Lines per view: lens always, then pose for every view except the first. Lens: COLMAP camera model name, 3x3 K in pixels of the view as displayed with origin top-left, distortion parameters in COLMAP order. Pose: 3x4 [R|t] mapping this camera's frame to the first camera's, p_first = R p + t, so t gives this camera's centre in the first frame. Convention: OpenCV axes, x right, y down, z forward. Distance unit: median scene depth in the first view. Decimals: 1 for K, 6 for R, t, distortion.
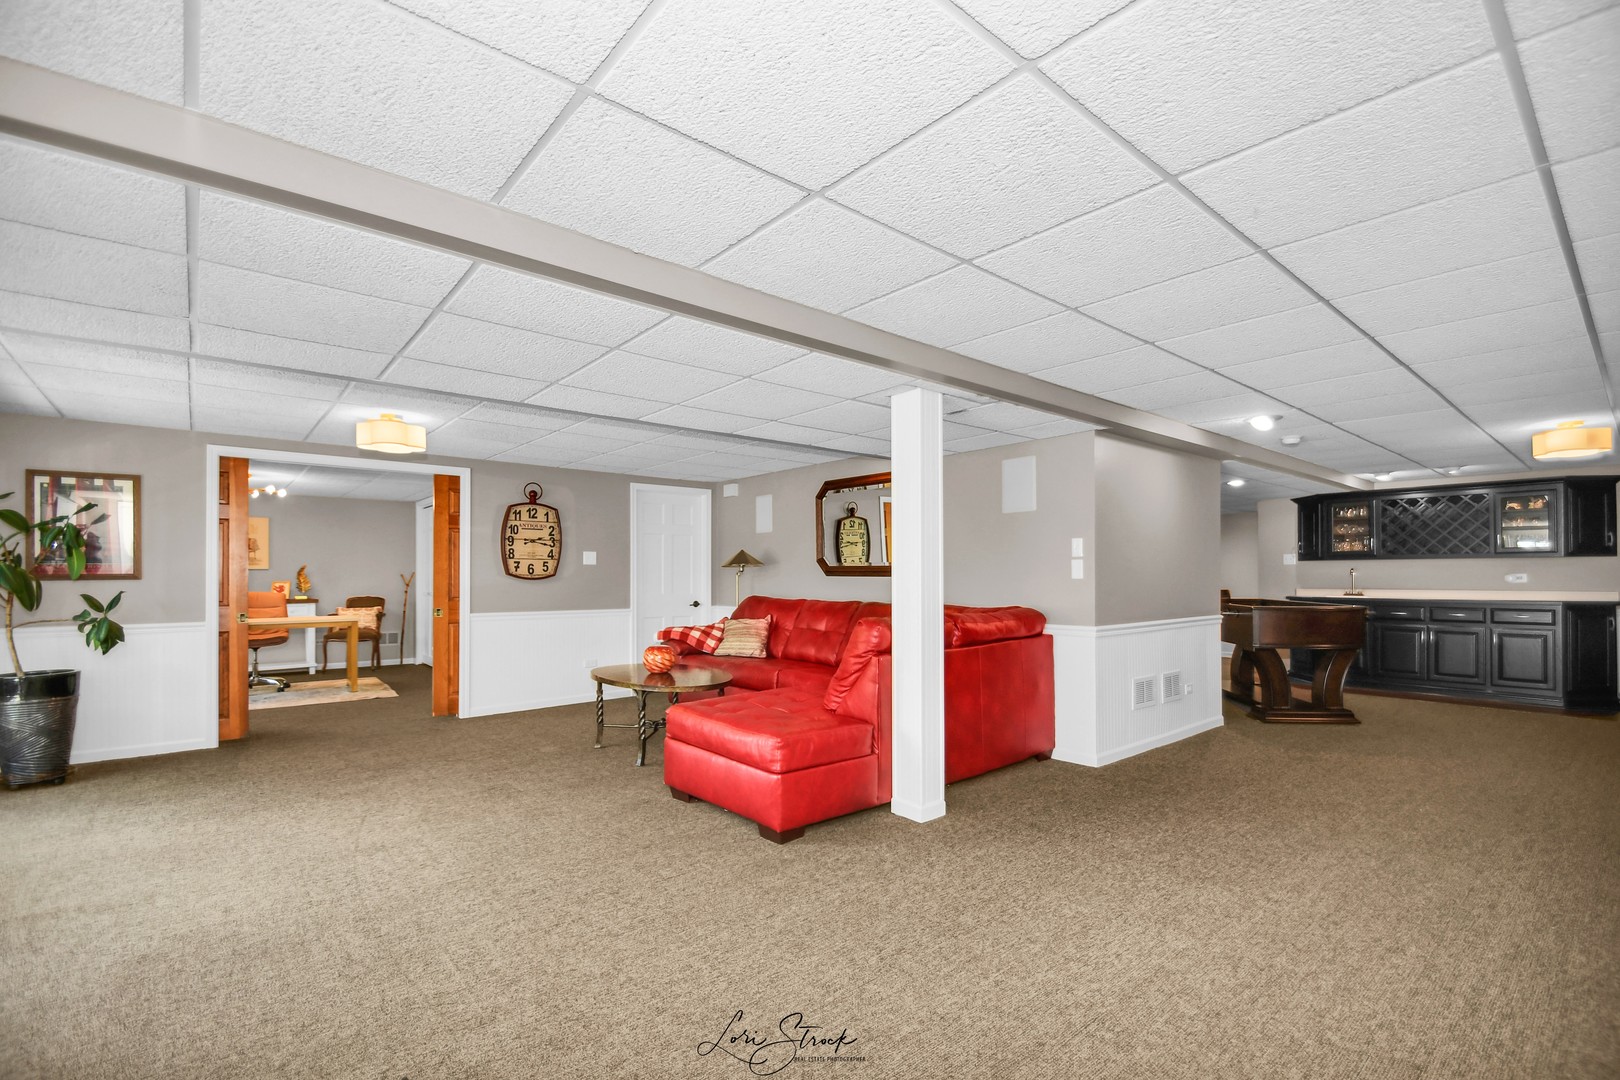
lens RADIAL K [[731.5, 0, 821.8], [0, 731.5, 571.8], [0, 0, 1]] dist [0.002149, 0.000180]
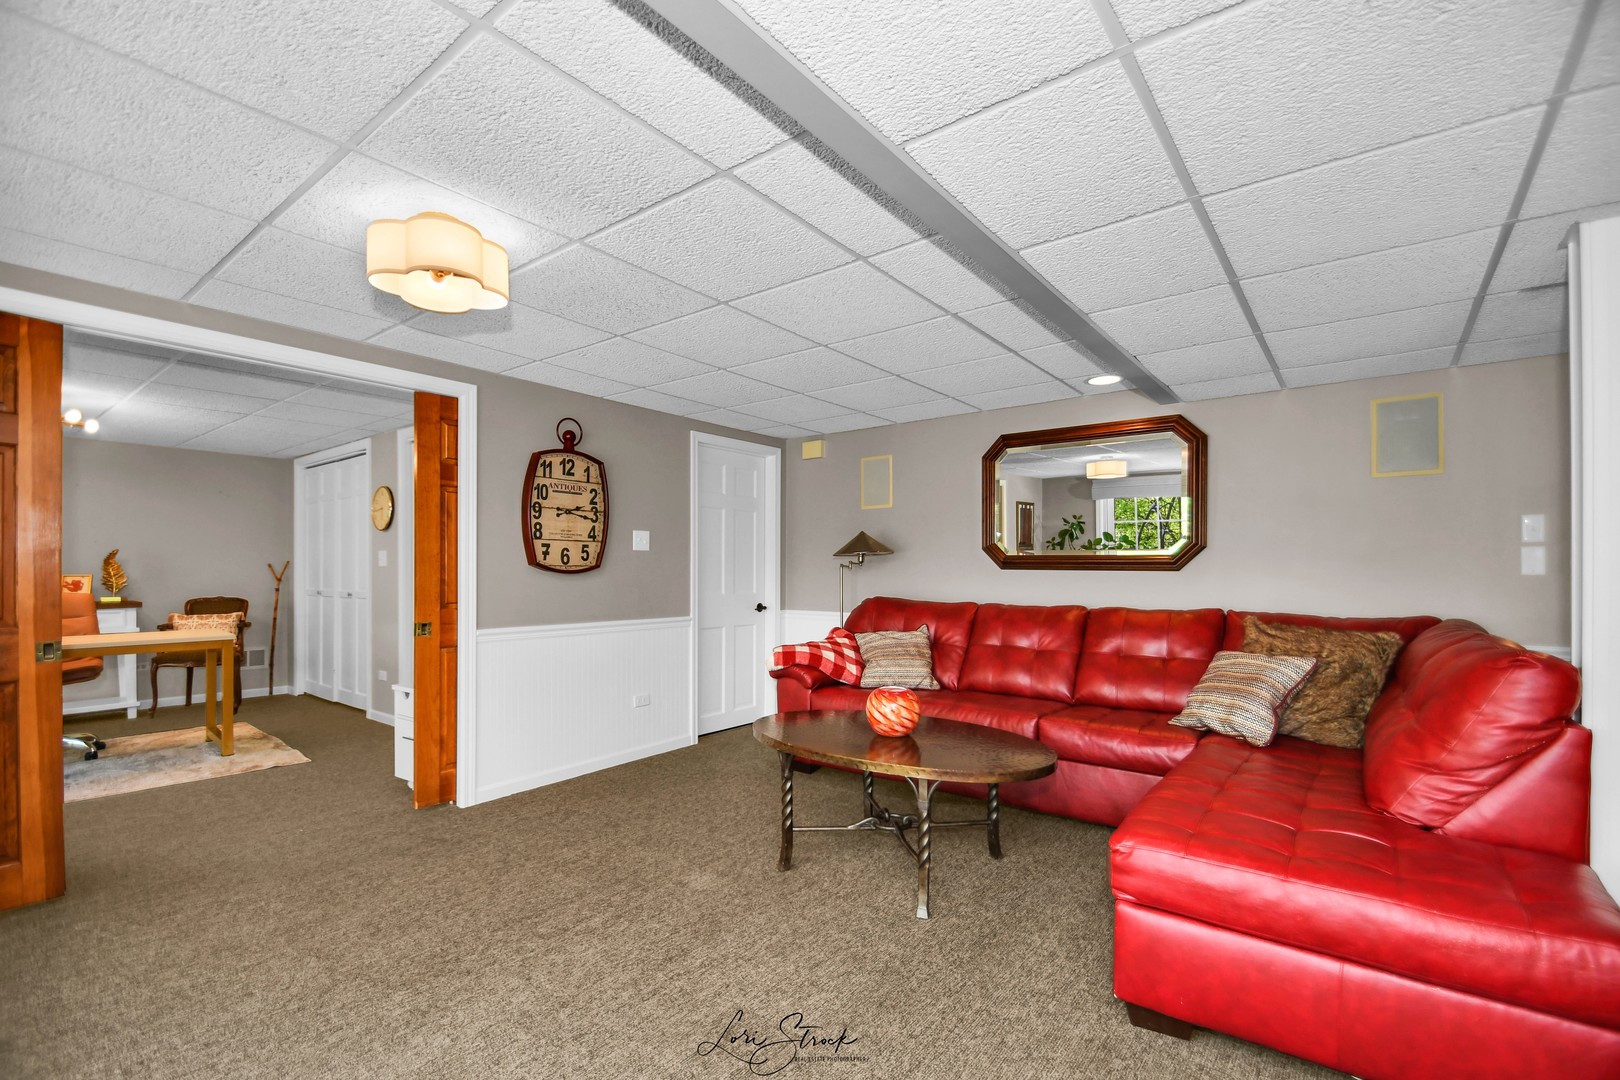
lens RADIAL K [[719.8, 0, 799.3], [0, 719.8, 571.7], [0, 0, 1]] dist [0.009140, -0.012672]
pose [[0.981803, 0.003329, 0.189875, -0.317926], [-0.005048, 0.999951, 0.008568, 0.003059], [-0.189837, -0.009371, 0.981771, 0.356956]]
